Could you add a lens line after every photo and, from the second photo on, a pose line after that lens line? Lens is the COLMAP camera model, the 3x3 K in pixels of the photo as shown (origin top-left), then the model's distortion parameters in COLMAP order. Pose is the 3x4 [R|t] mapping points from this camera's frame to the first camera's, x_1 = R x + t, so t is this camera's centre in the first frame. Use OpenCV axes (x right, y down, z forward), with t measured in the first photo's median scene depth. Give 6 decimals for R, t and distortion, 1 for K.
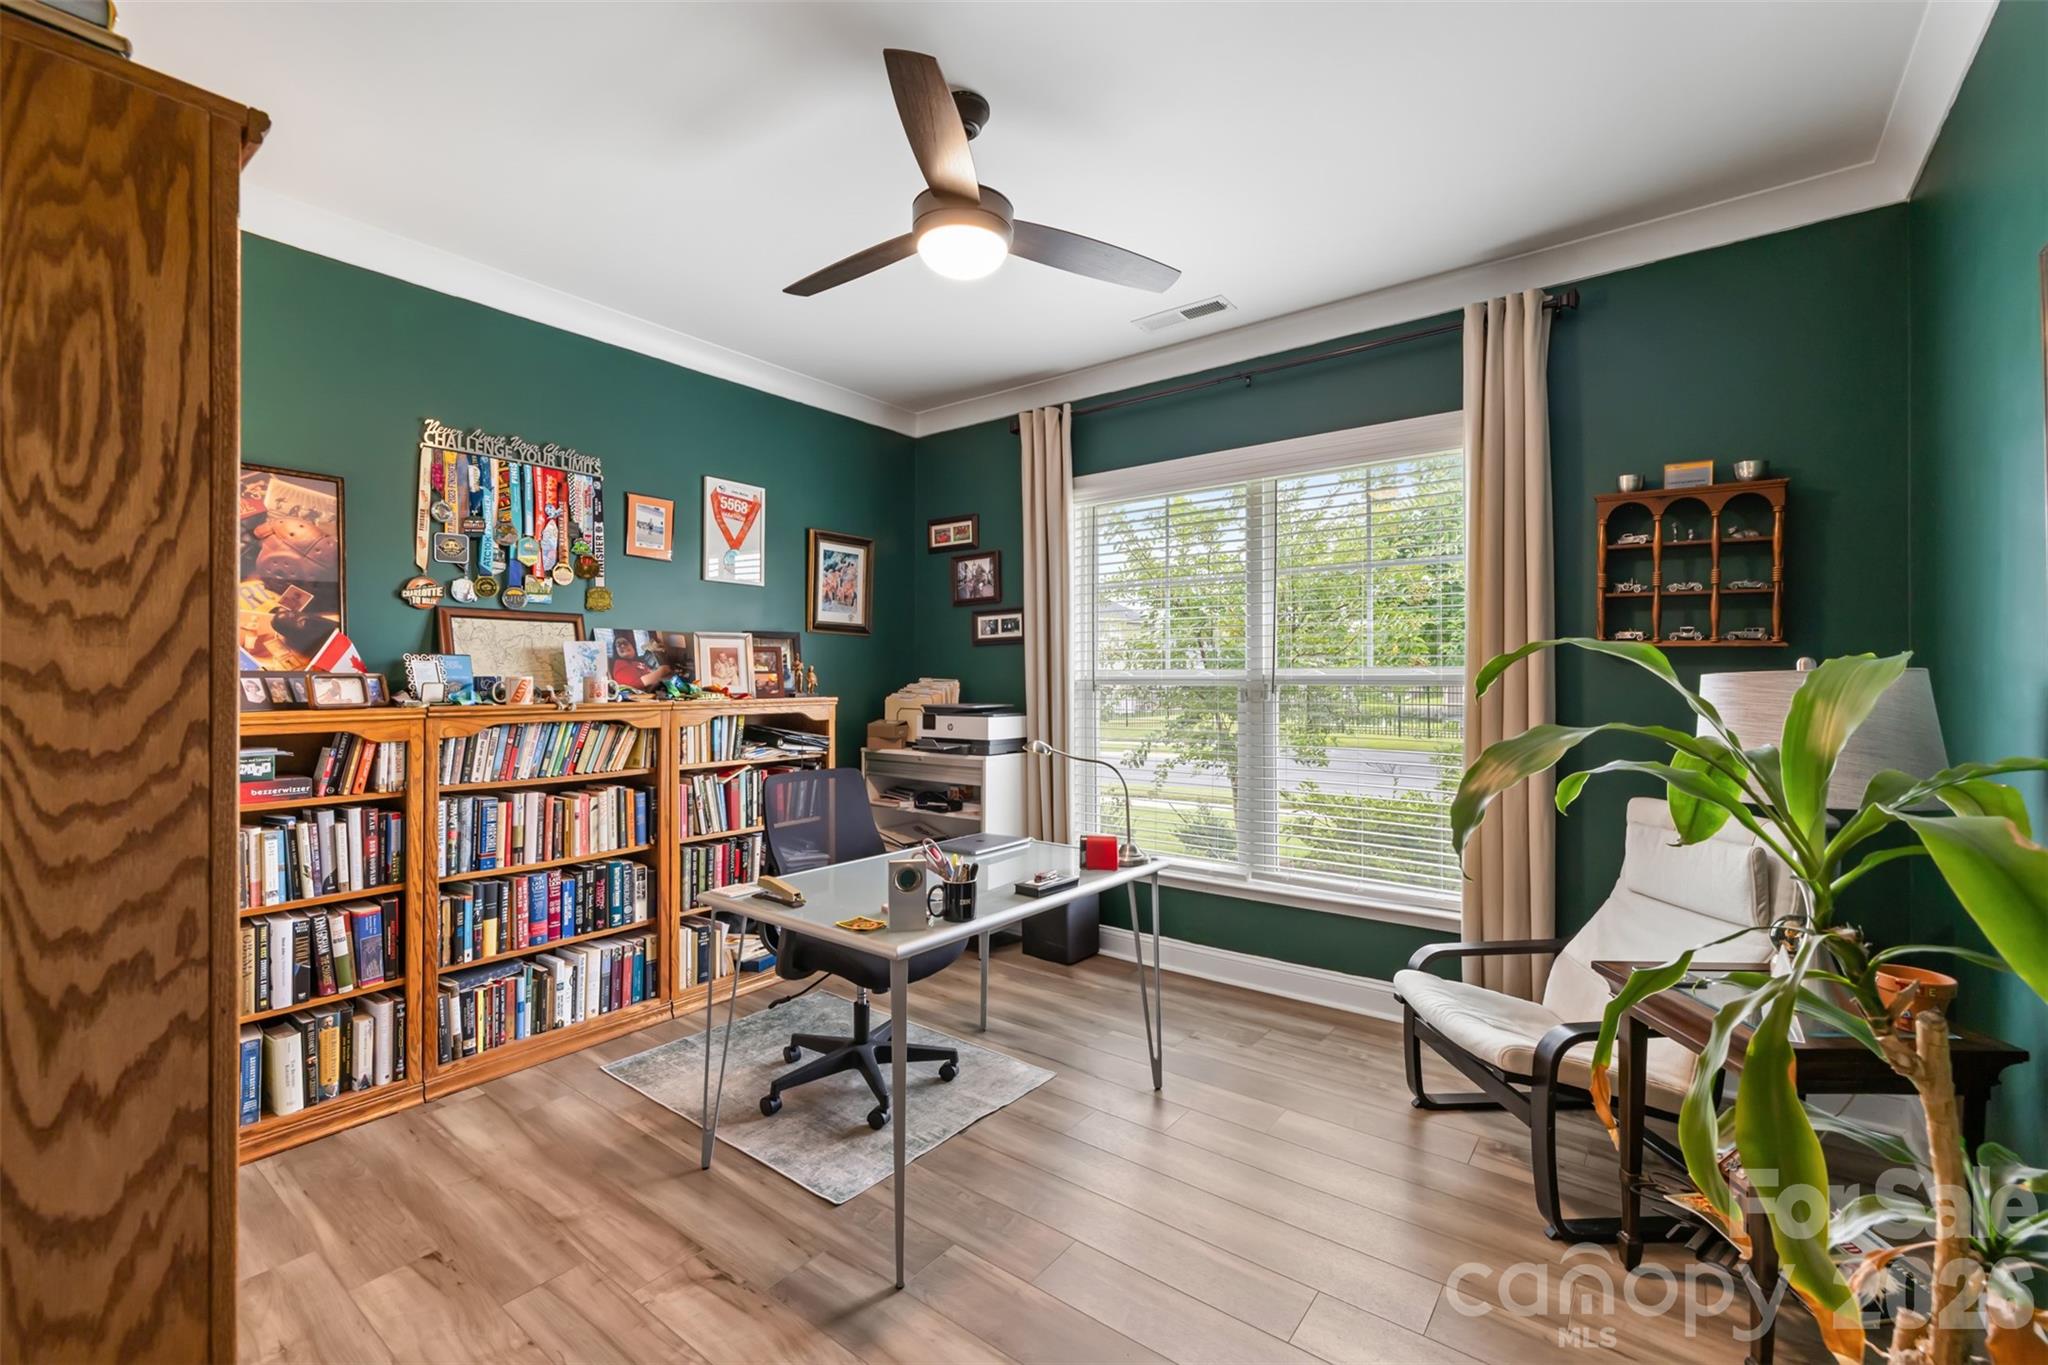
lens RADIAL K [[891.2, 0, 1018.6], [0, 891.2, 680.9], [0, 0, 1]] dist [0.005188, 0.000211]
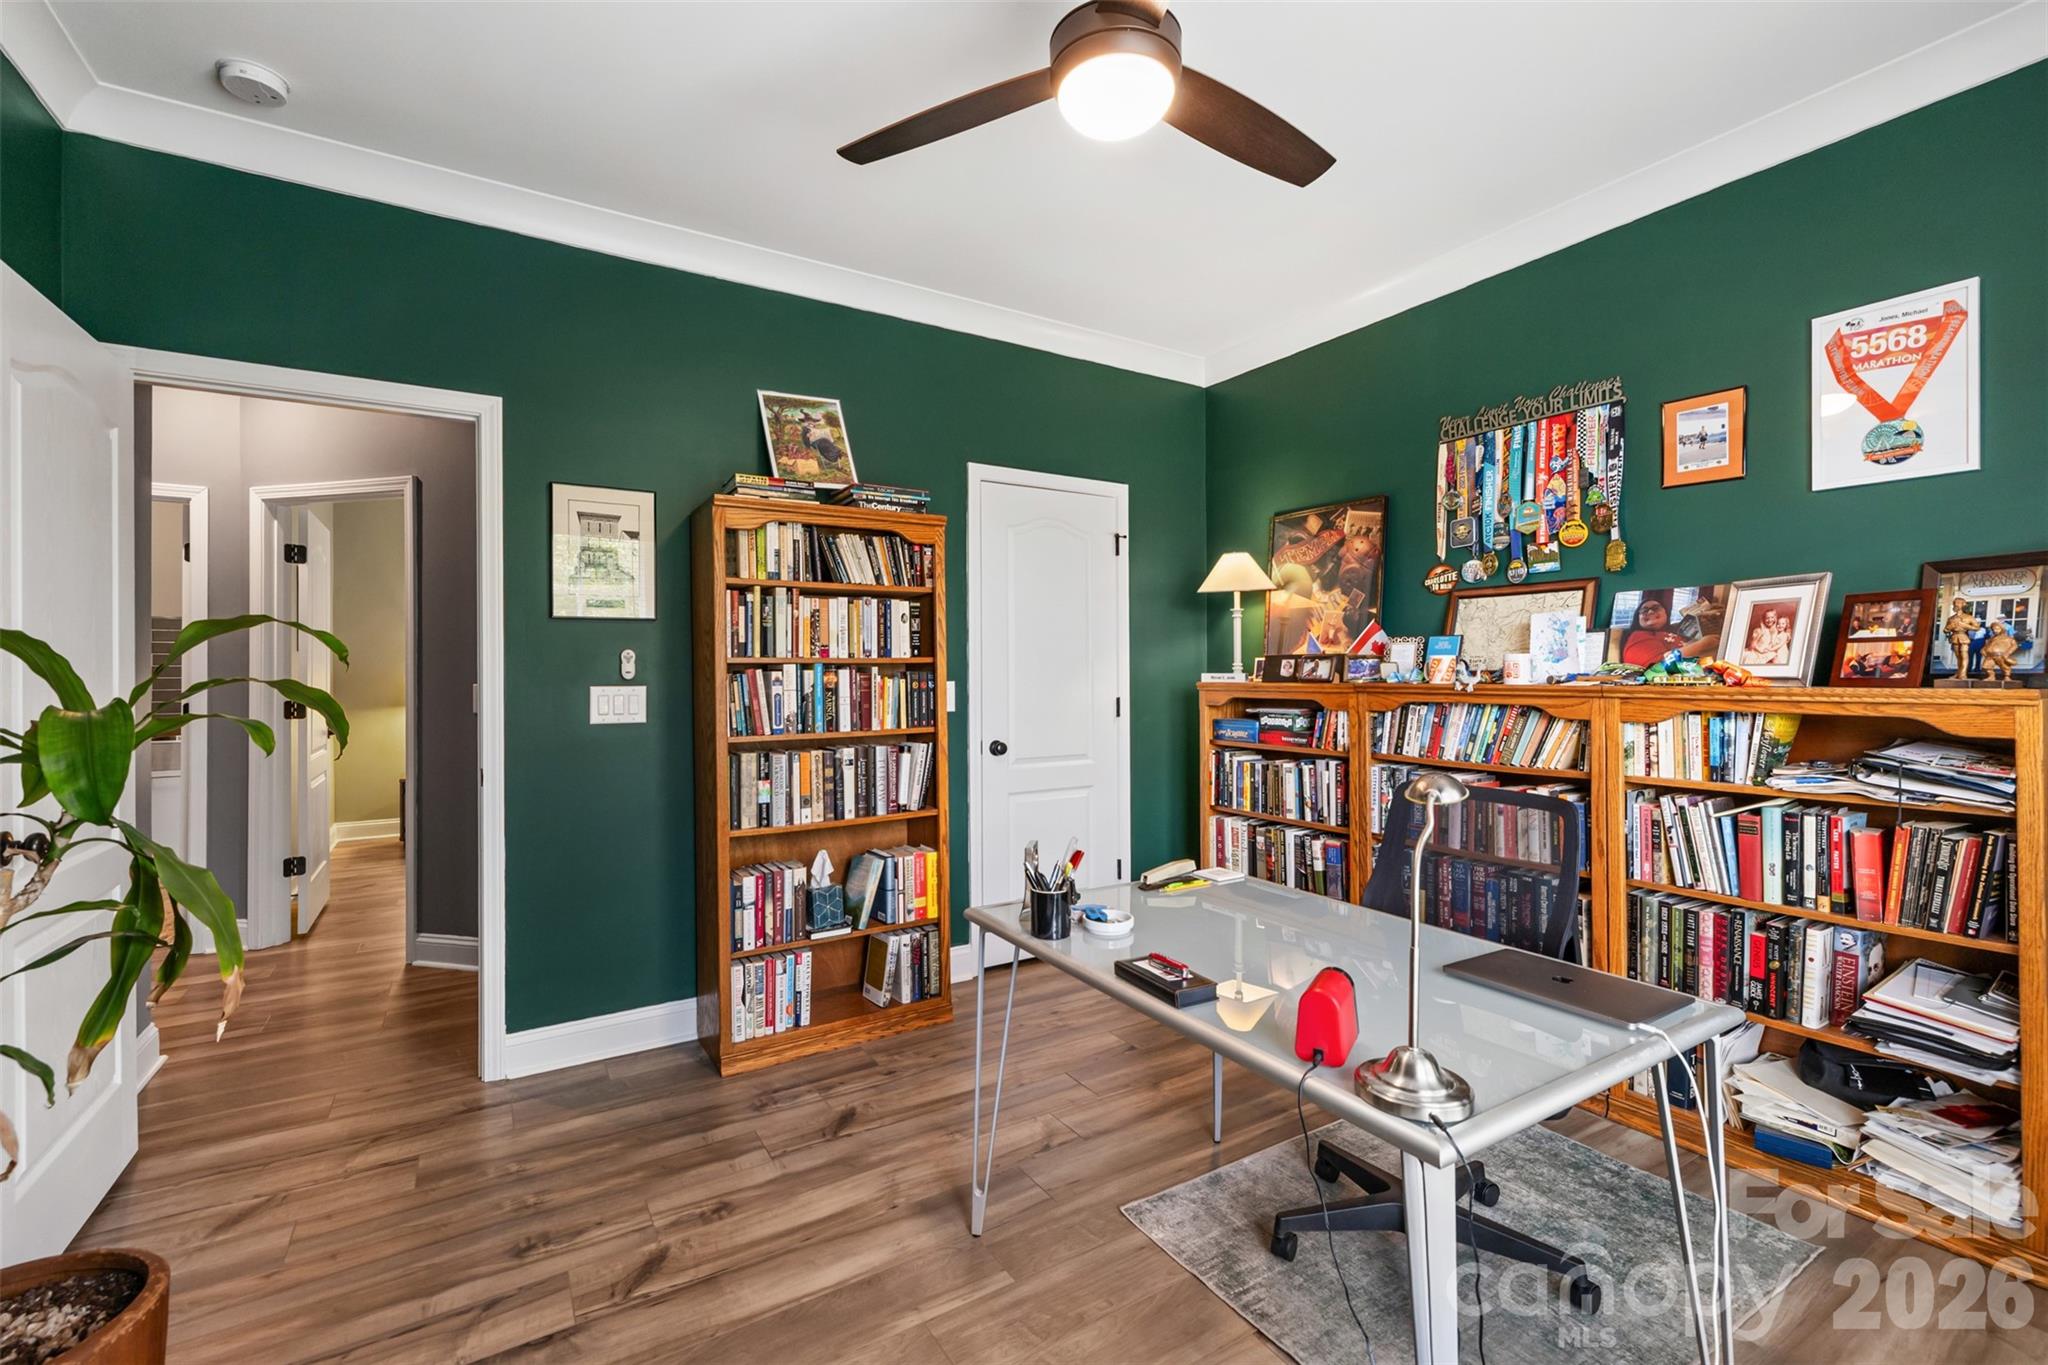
lens RADIAL K [[891.2, 0, 1026.5], [0, 891.2, 669.5], [0, 0, 1]] dist [0.005188, 0.000211]
pose [[-0.361335, 0.000915, -0.932436, 0.498433], [0.001570, 0.999999, 0.000374, 0.009169], [0.932435, -0.001329, -0.361336, 0.871188]]
